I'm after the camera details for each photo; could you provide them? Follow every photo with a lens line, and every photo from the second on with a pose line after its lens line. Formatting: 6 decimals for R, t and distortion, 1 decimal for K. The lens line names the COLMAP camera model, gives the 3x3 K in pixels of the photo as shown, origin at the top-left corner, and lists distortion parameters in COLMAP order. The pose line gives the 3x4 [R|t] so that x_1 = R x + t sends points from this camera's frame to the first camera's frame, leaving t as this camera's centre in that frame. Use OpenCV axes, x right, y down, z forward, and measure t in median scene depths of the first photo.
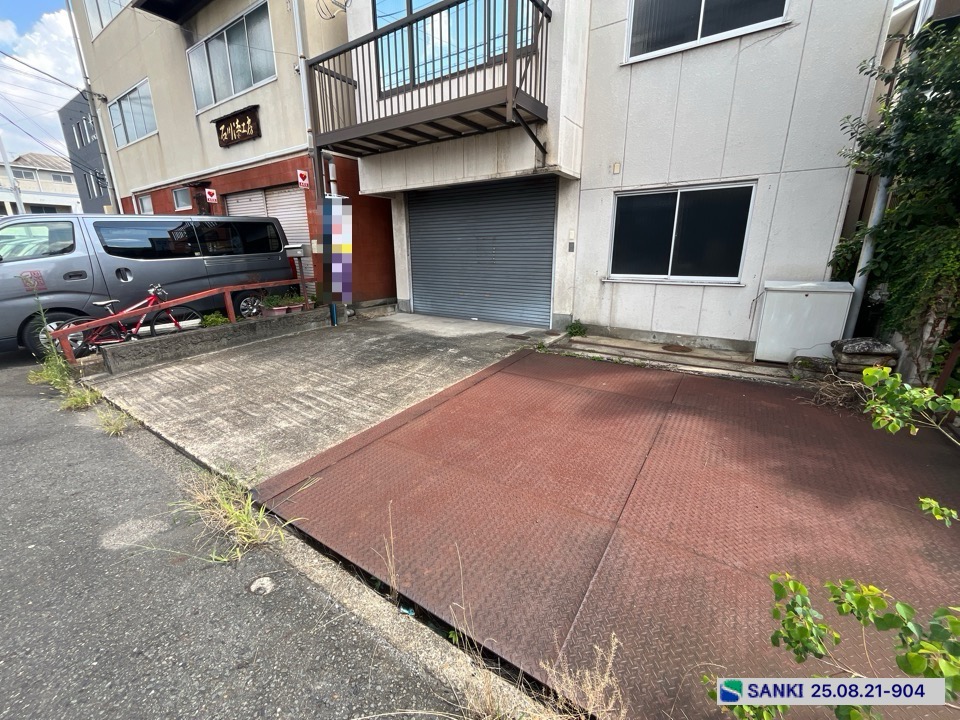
lens RADIAL K [[390.5, 0, 476.9], [0, 390.5, 360.9], [0, 0, 1]] dist [-0.002350, 0.000133]
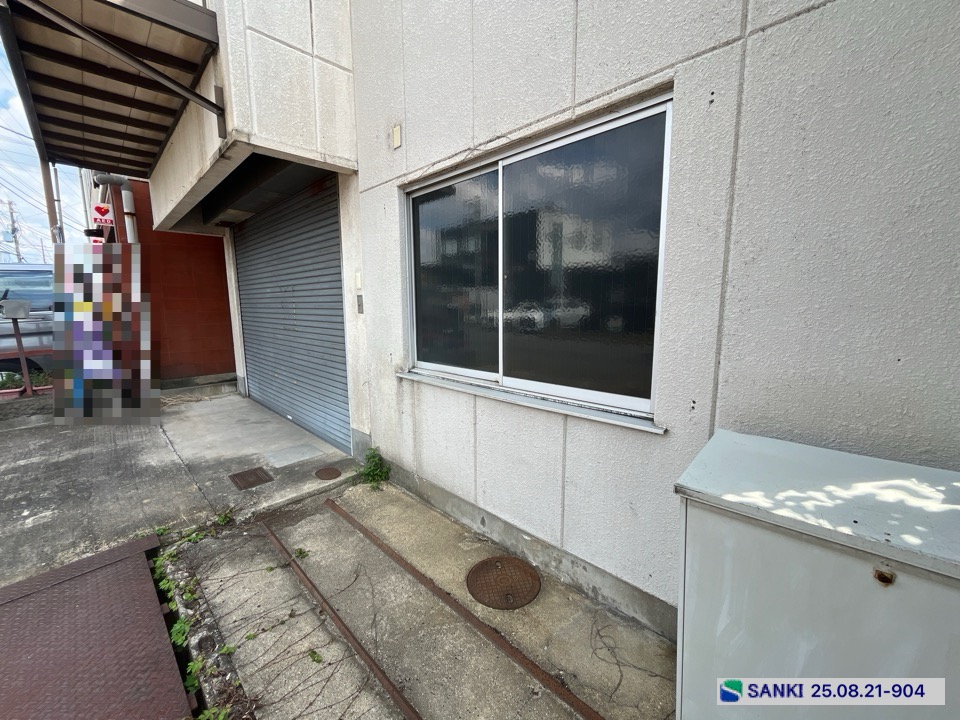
lens RADIAL K [[390.5, 0, 477.5], [0, 390.5, 360.5], [0, 0, 1]] dist [-0.002350, 0.000133]
pose [[0.982572, 0.026850, -0.183930, 0.571141], [-0.050714, 0.990695, -0.126301, -0.192844], [0.178828, 0.133428, 0.974791, 0.643148]]
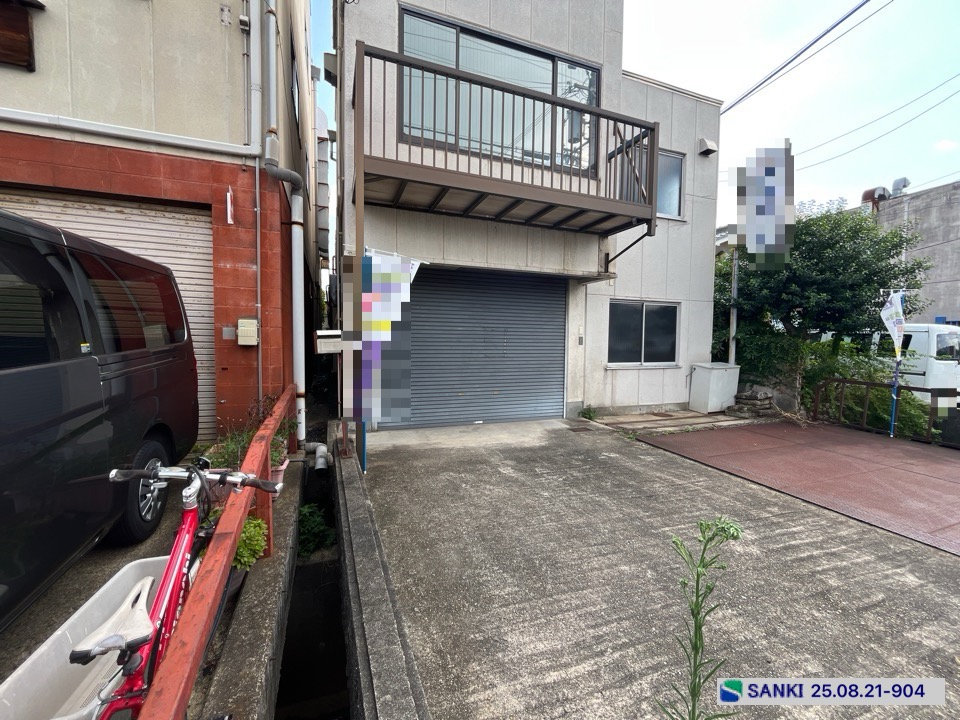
lens RADIAL K [[390.5, 0, 476.6], [0, 390.5, 360.9], [0, 0, 1]] dist [-0.002350, 0.000133]
pose [[0.573325, -0.030951, 0.818743, -0.989730], [0.211734, 0.970939, -0.111562, -0.205539], [-0.791497, 0.237317, 0.563217, 0.732674]]
